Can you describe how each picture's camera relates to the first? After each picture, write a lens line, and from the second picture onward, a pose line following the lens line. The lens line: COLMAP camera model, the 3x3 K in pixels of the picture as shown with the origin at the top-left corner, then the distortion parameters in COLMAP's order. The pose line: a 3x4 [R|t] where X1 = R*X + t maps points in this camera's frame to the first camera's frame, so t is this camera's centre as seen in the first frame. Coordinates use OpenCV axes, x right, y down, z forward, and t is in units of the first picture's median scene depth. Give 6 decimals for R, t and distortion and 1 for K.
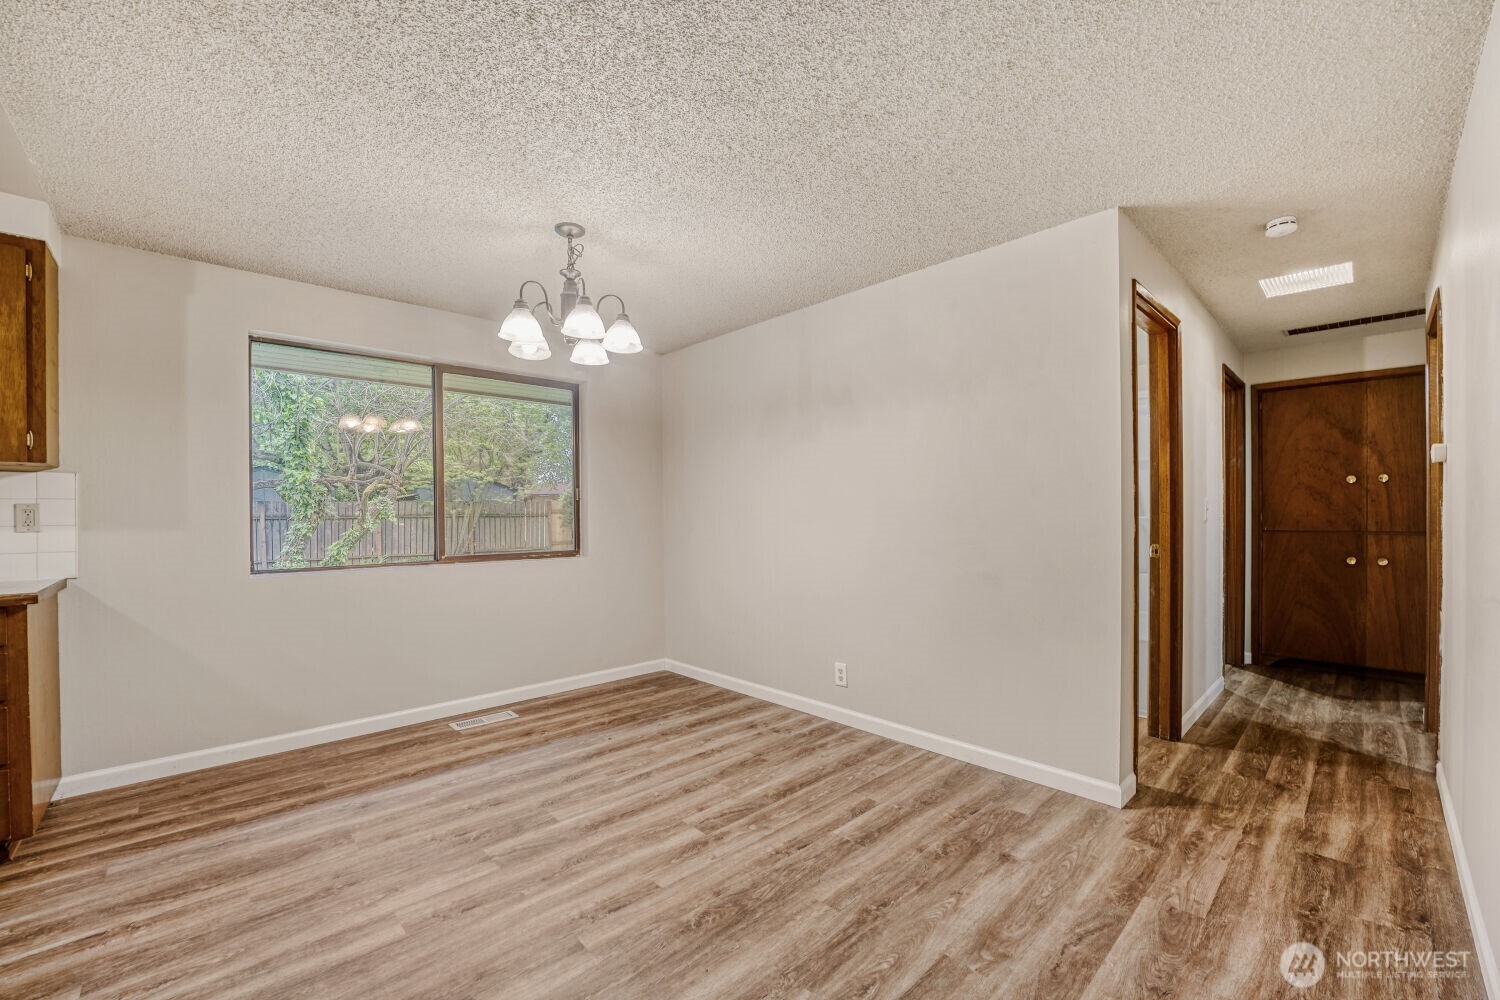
lens RADIAL K [[612.7, 0, 746.3], [0, 612.7, 515.7], [0, 0, 1]] dist [-0.021400, 0.000732]
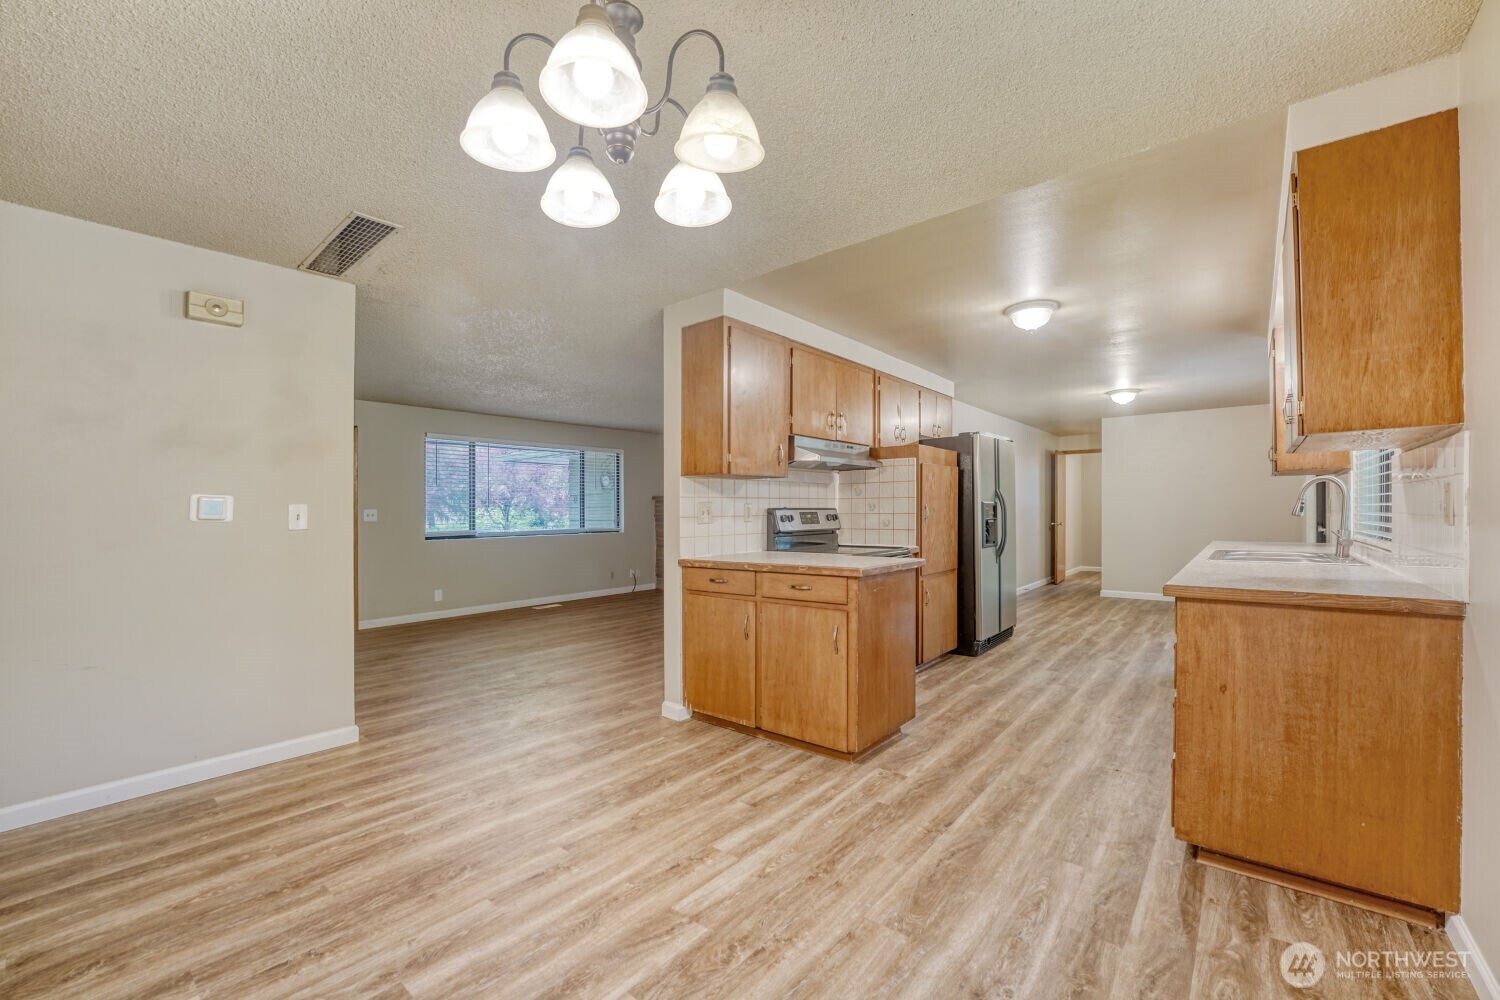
lens RADIAL K [[605.1, 0, 748.6], [0, 605.1, 511.8], [0, 0, 1]] dist [-0.026009, 0.000006]
pose [[-0.992366, 0.015733, -0.122317, -0.332149], [0.015467, 0.999876, 0.003122, 0.000685], [0.122351, 0.001207, -0.992486, 1.487971]]
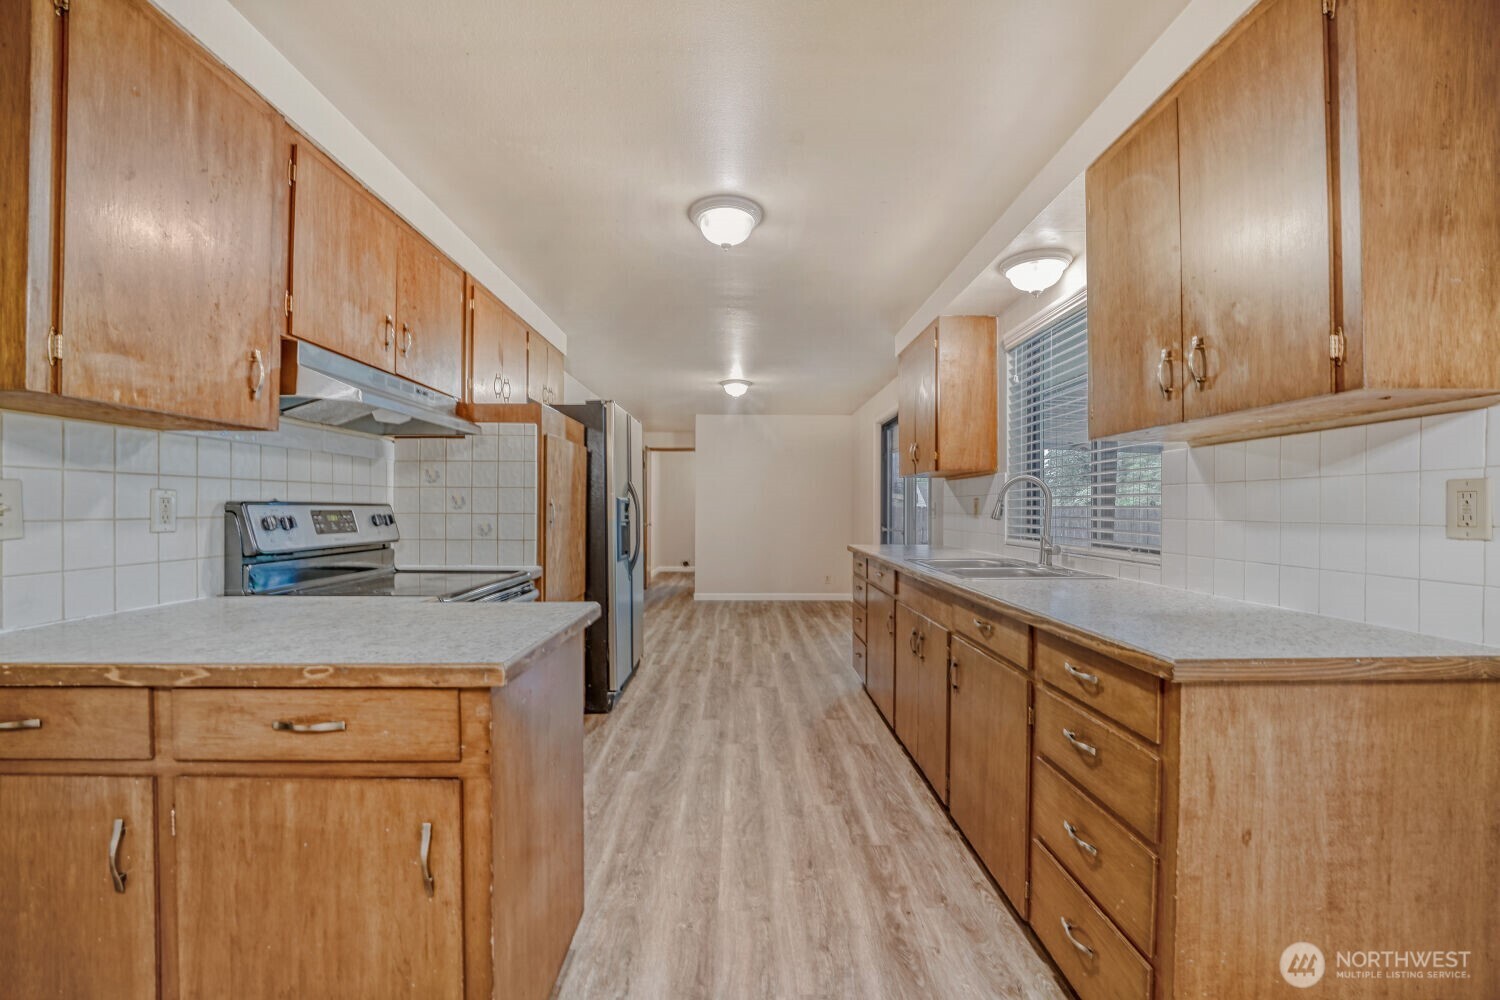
lens RADIAL K [[612.7, 0, 746.3], [0, 612.7, 515.7], [0, 0, 1]] dist [-0.021400, 0.000732]
pose [[-0.678058, 0.015307, -0.734849, -0.468787], [0.001760, 0.999814, 0.019202, 0.001421], [0.735006, 0.011727, -0.677959, 0.855574]]
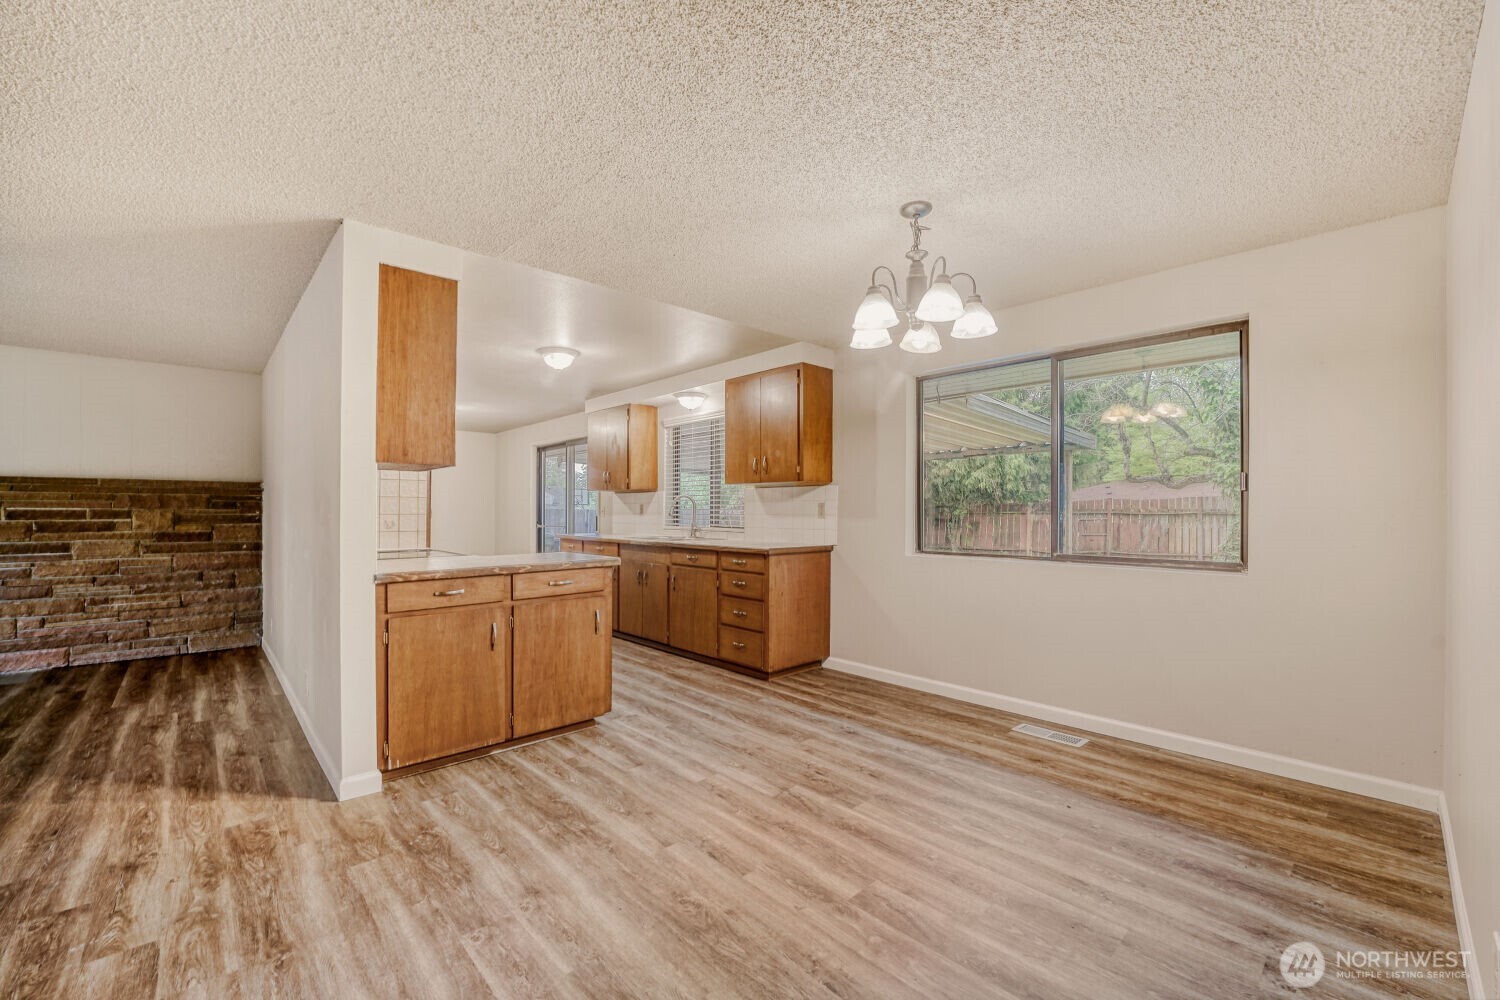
lens RADIAL K [[611.7, 0, 759.0], [0, 611.7, 512.5], [0, 0, 1]] dist [-0.031380, 0.004992]
pose [[0.003885, 0.010995, -0.999932, 0.652658], [-0.005342, 0.999926, 0.010975, -0.008598], [0.999978, 0.005299, 0.003944, 0.764293]]
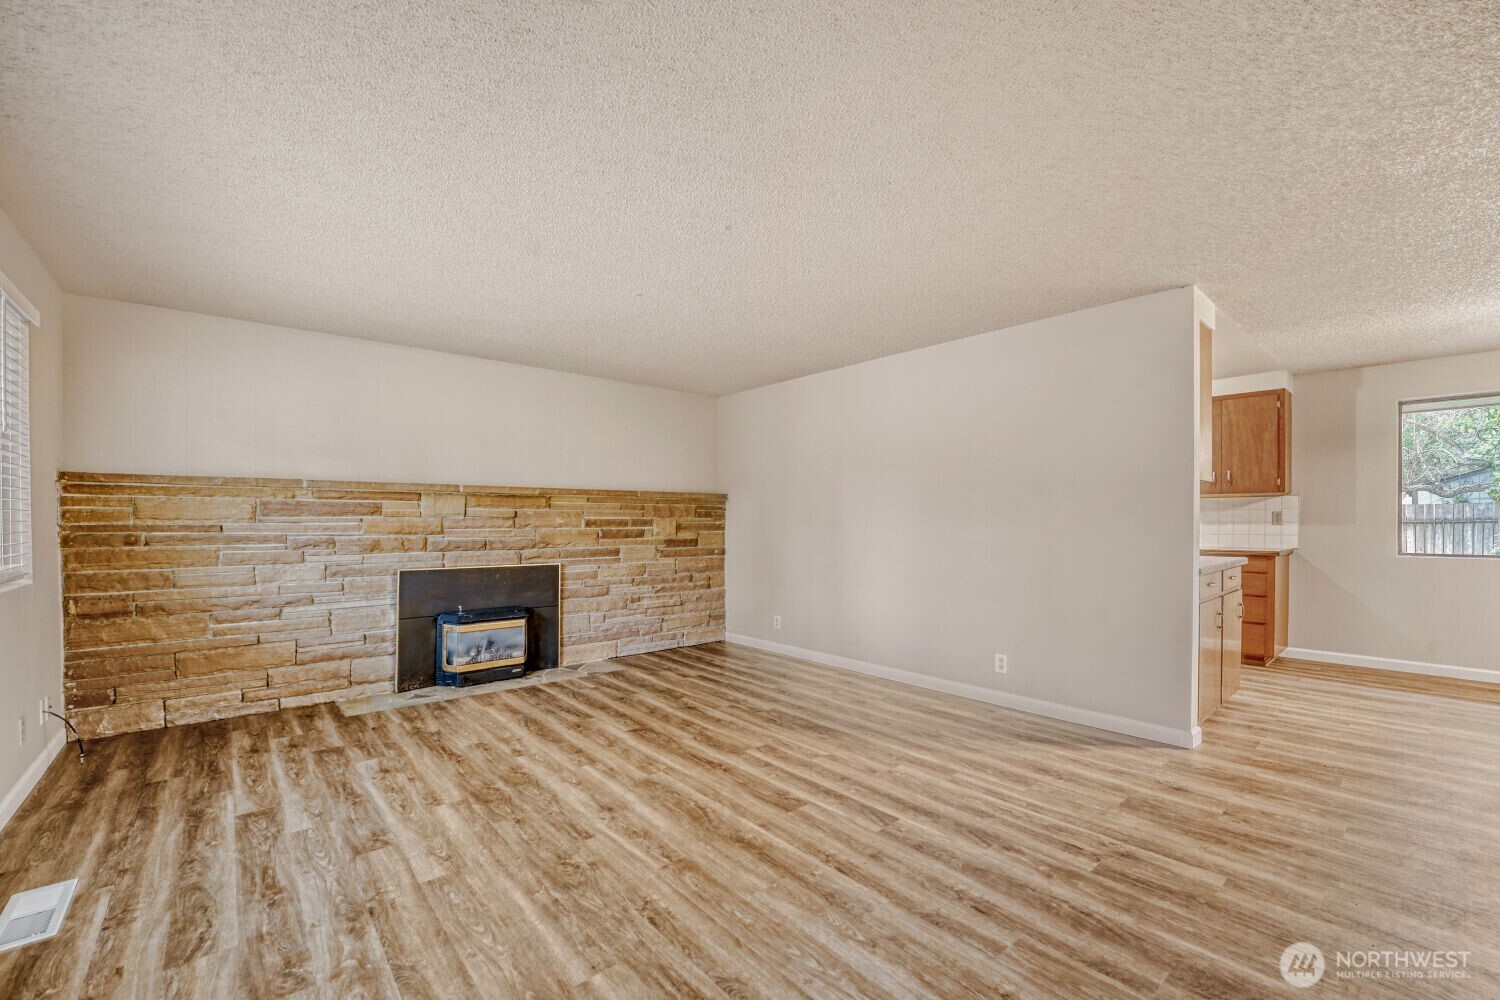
lens RADIAL K [[617.0, 0, 753.2], [0, 617.0, 527.3], [0, 0, 1]] dist [-0.027456, 0.000052]
pose [[-0.037806, 0.020329, -0.999078, 0.938917], [-0.003422, 0.999785, 0.020473, -0.001474], [0.999279, 0.004192, -0.037728, -0.727853]]
